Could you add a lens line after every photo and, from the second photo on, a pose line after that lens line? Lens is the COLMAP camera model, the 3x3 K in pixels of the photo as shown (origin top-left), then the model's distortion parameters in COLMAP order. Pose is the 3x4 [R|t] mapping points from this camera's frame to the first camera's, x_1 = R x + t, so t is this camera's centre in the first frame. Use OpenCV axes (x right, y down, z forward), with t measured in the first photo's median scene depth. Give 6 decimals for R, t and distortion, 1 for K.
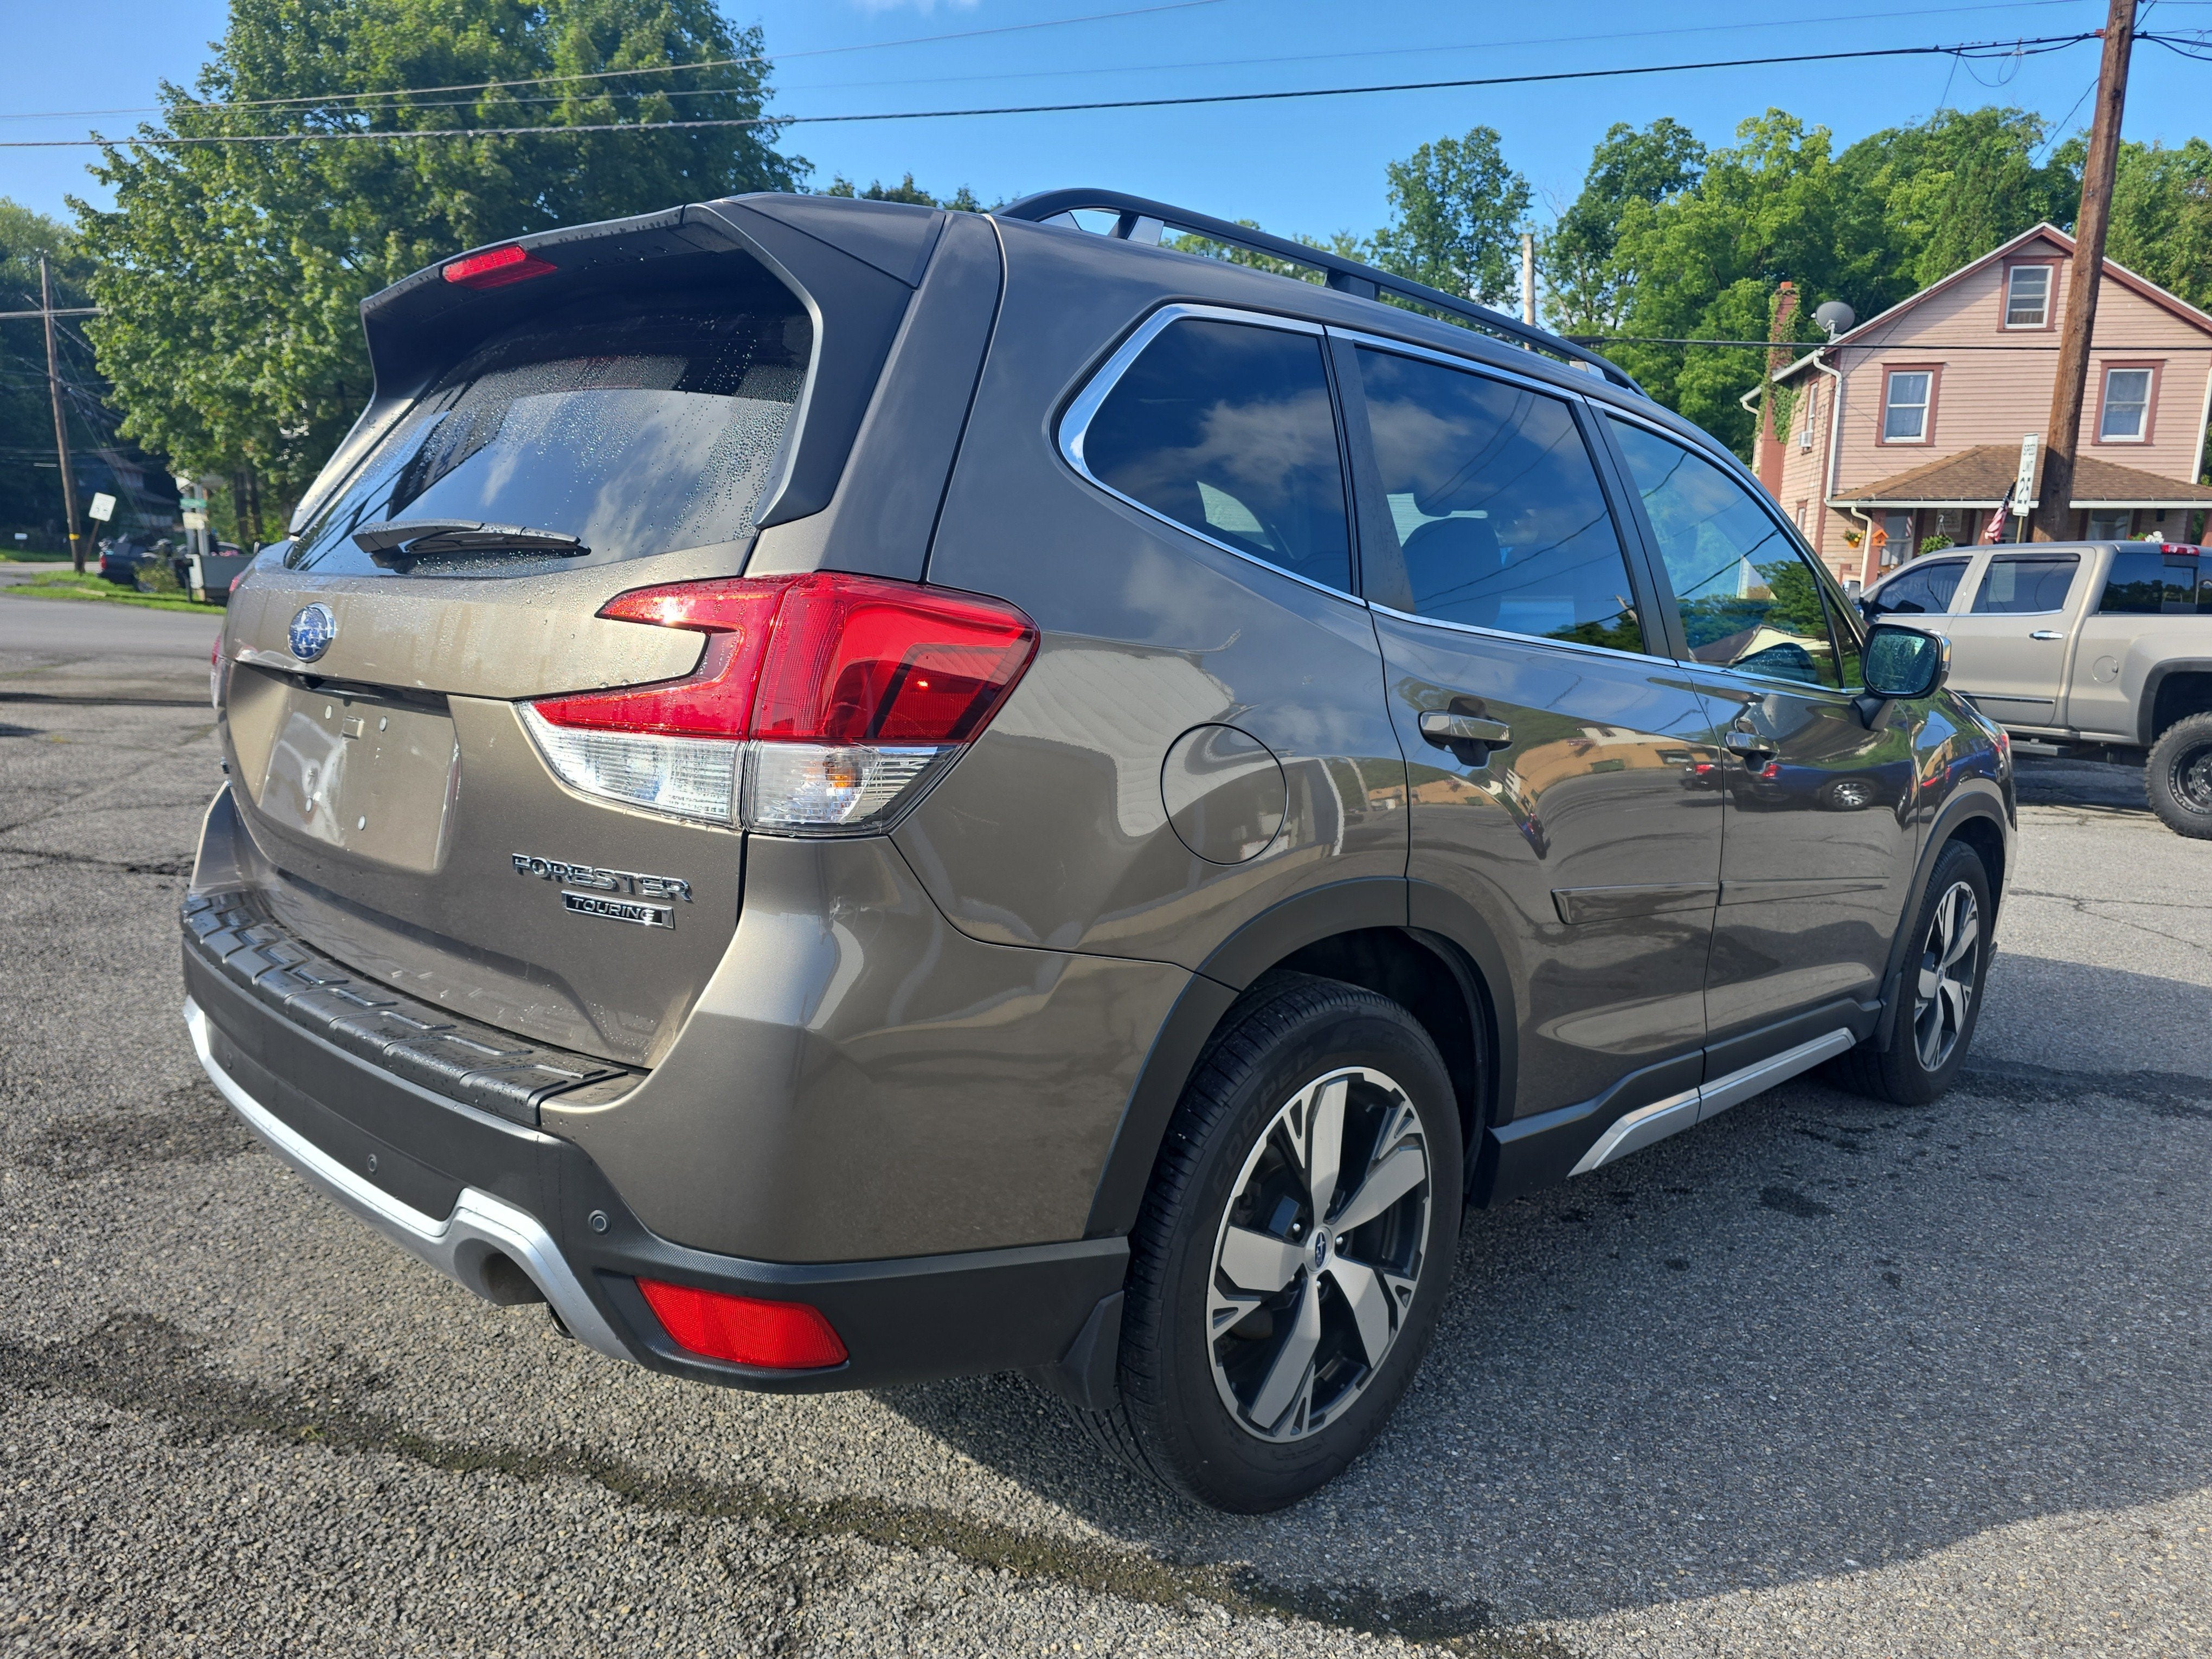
lens RADIAL K [[1505.7, 0, 1106.2], [0, 1505.7, 837.0], [0, 0, 1]] dist [0.025732, -0.021105]
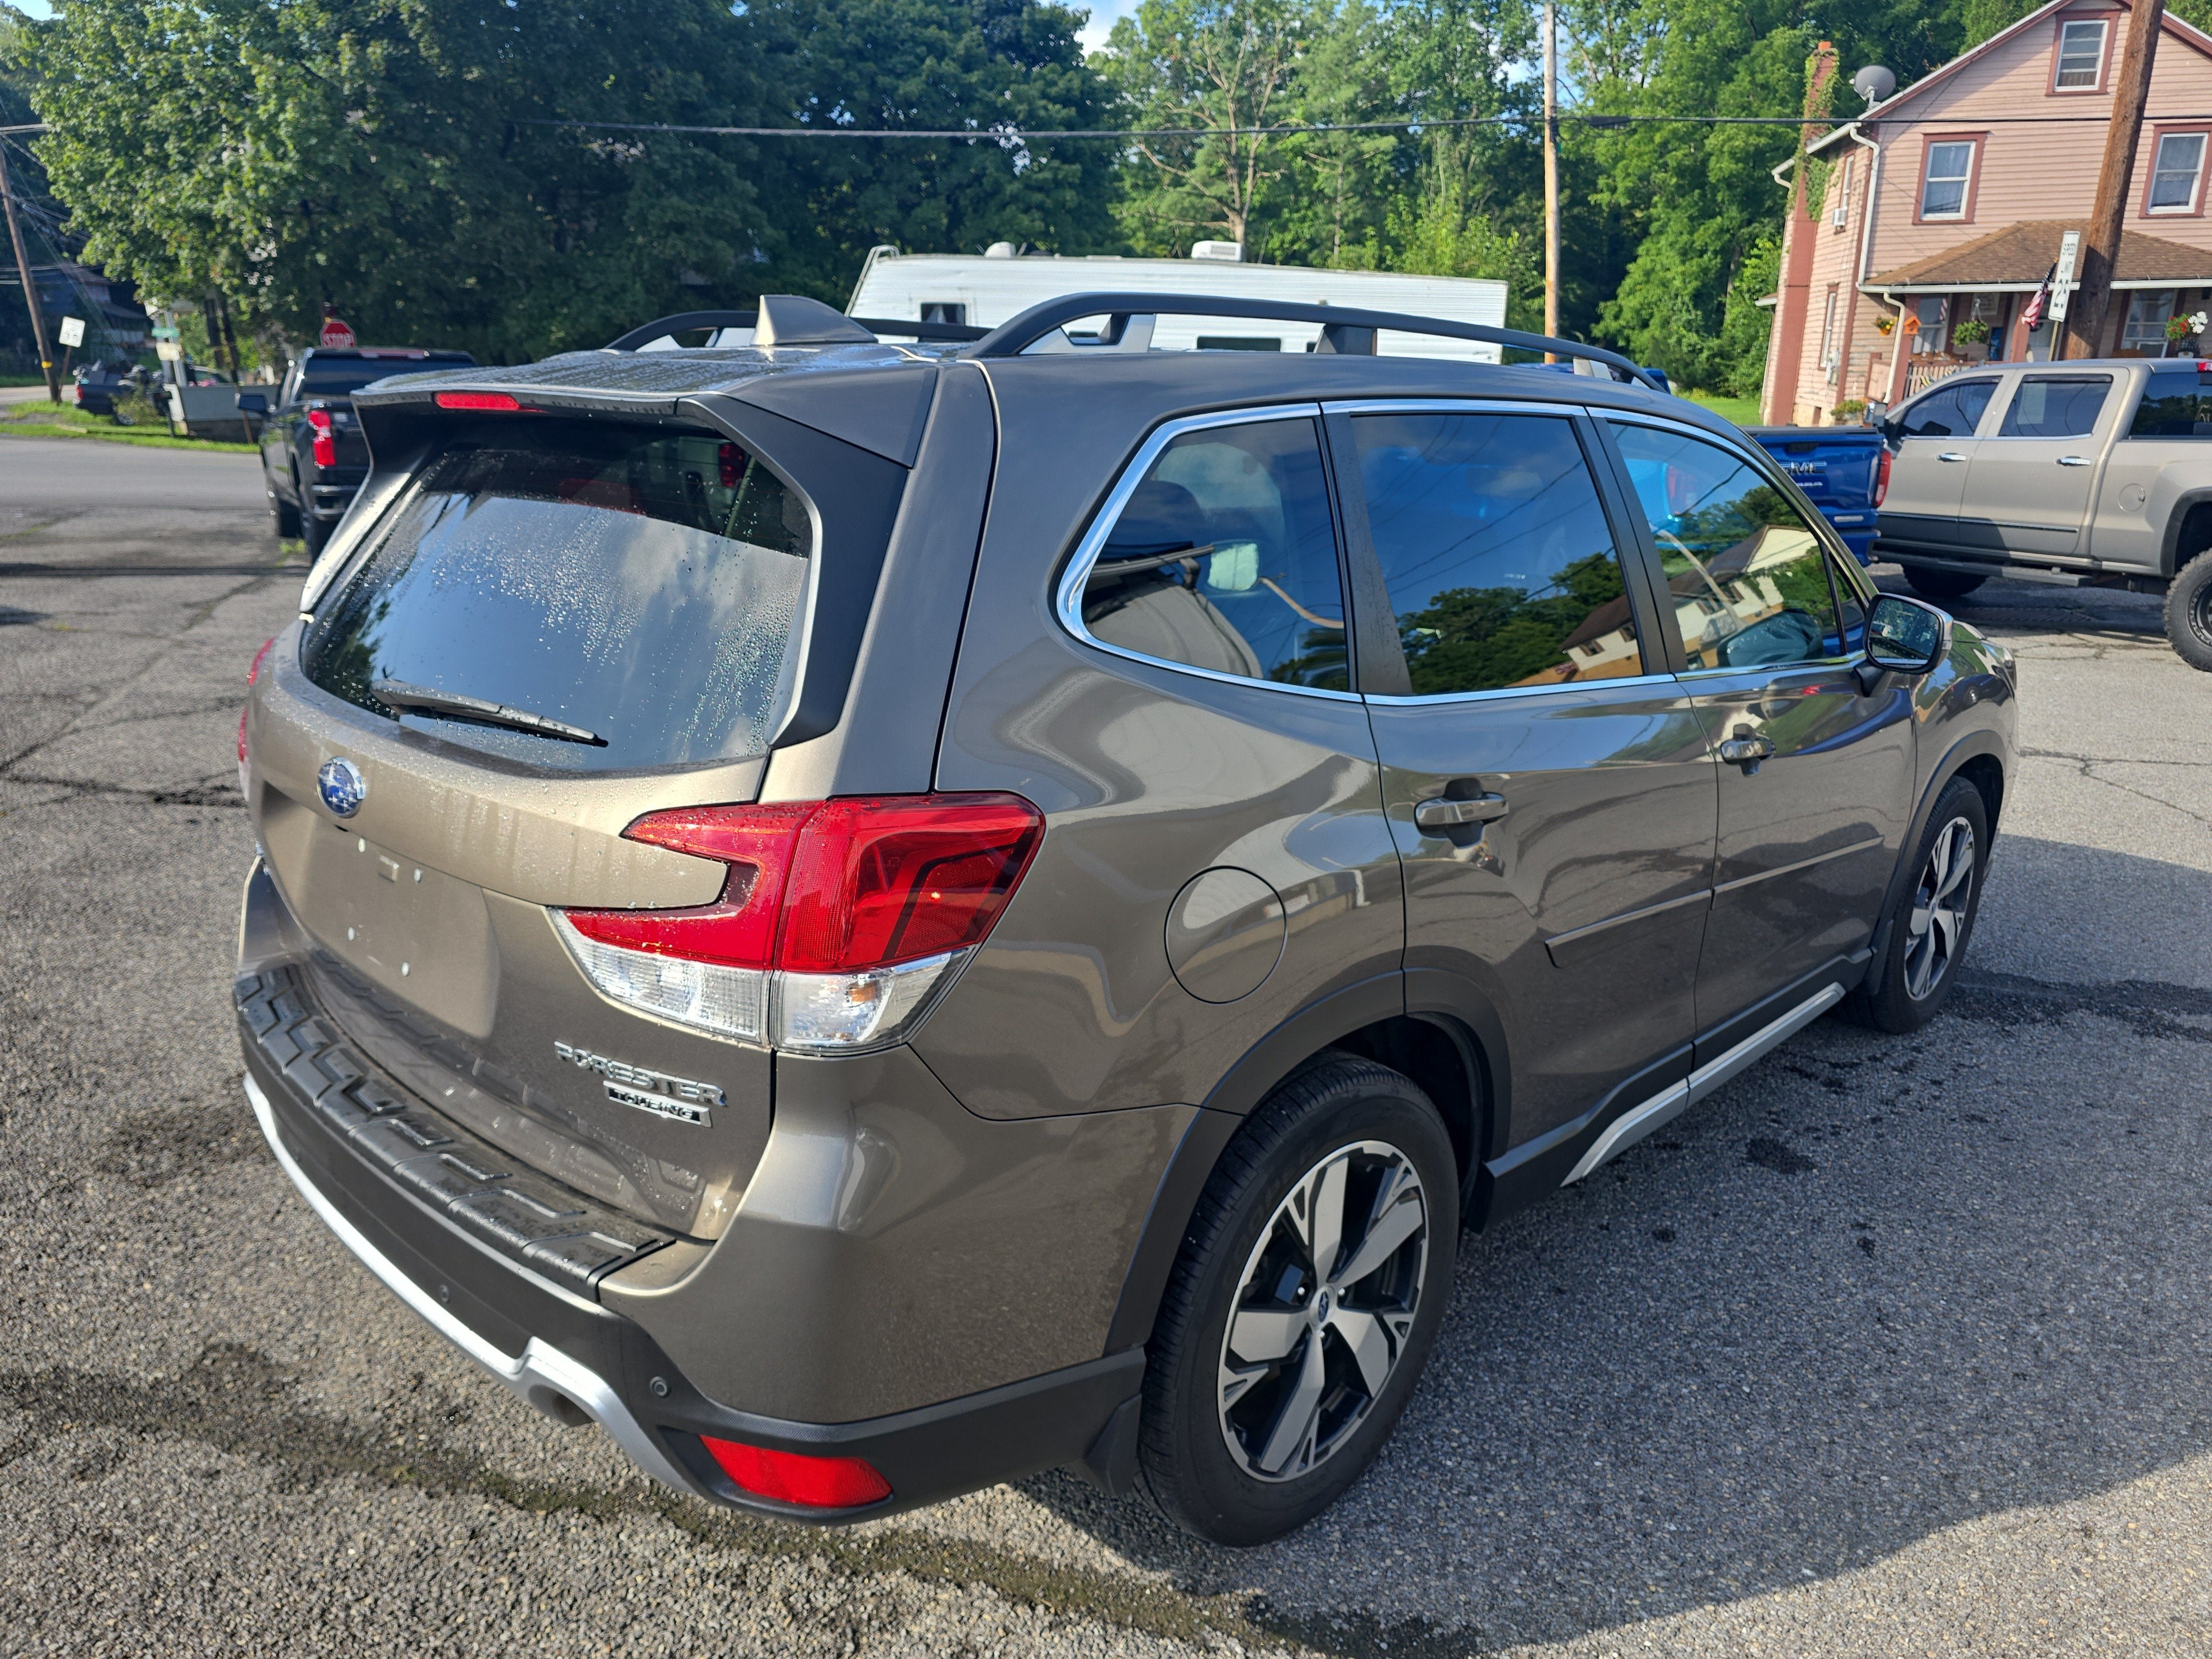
lens RADIAL K [[1508.9, 0, 1108.0], [0, 1508.9, 838.9], [0, 0, 1]] dist [0.024006, -0.020754]
pose [[0.999642, -0.025240, -0.008895, 0.001231], [0.026191, 0.990979, 0.131433, -0.039808], [0.005498, -0.131619, 0.991285, -0.005034]]
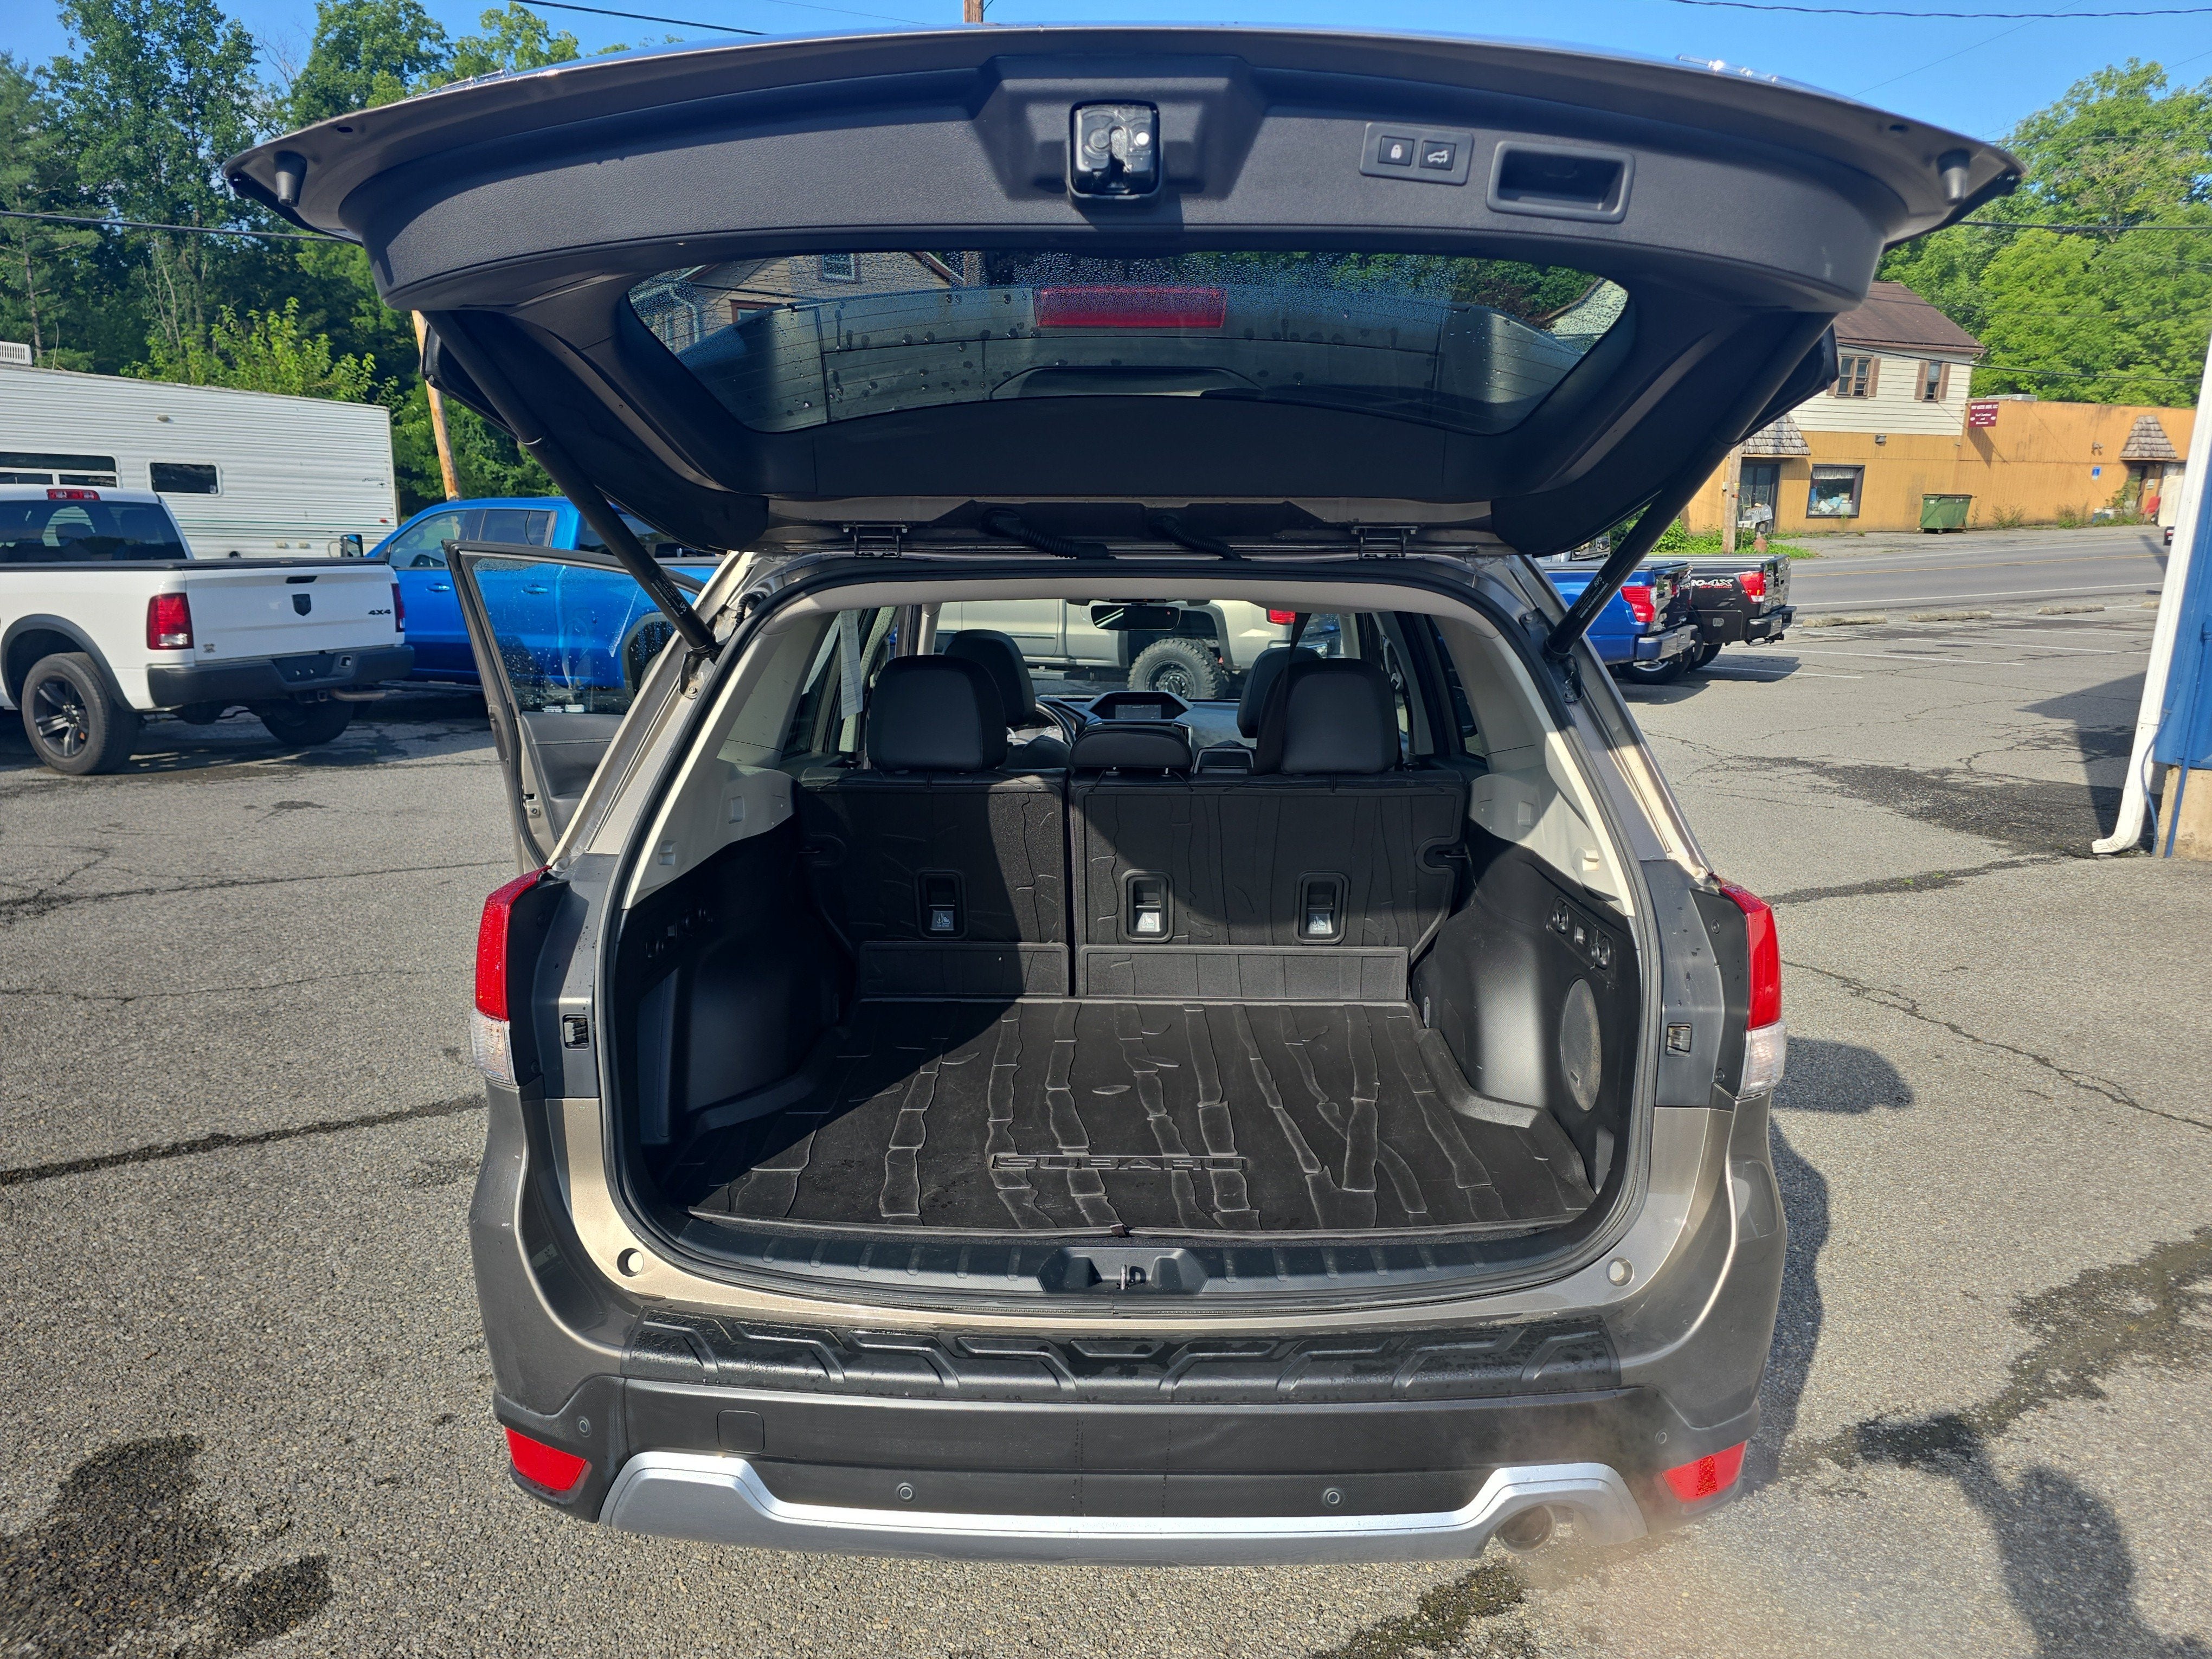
lens RADIAL K [[1501.8, 0, 1117.0], [0, 1501.8, 841.2], [0, 0, 1]] dist [0.026105, -0.022128]
pose [[0.726508, -0.169445, 0.665939, -0.200792], [0.124515, 0.985539, 0.114926, -0.053916], [-0.675783, -0.000575, 0.737101, 0.058771]]
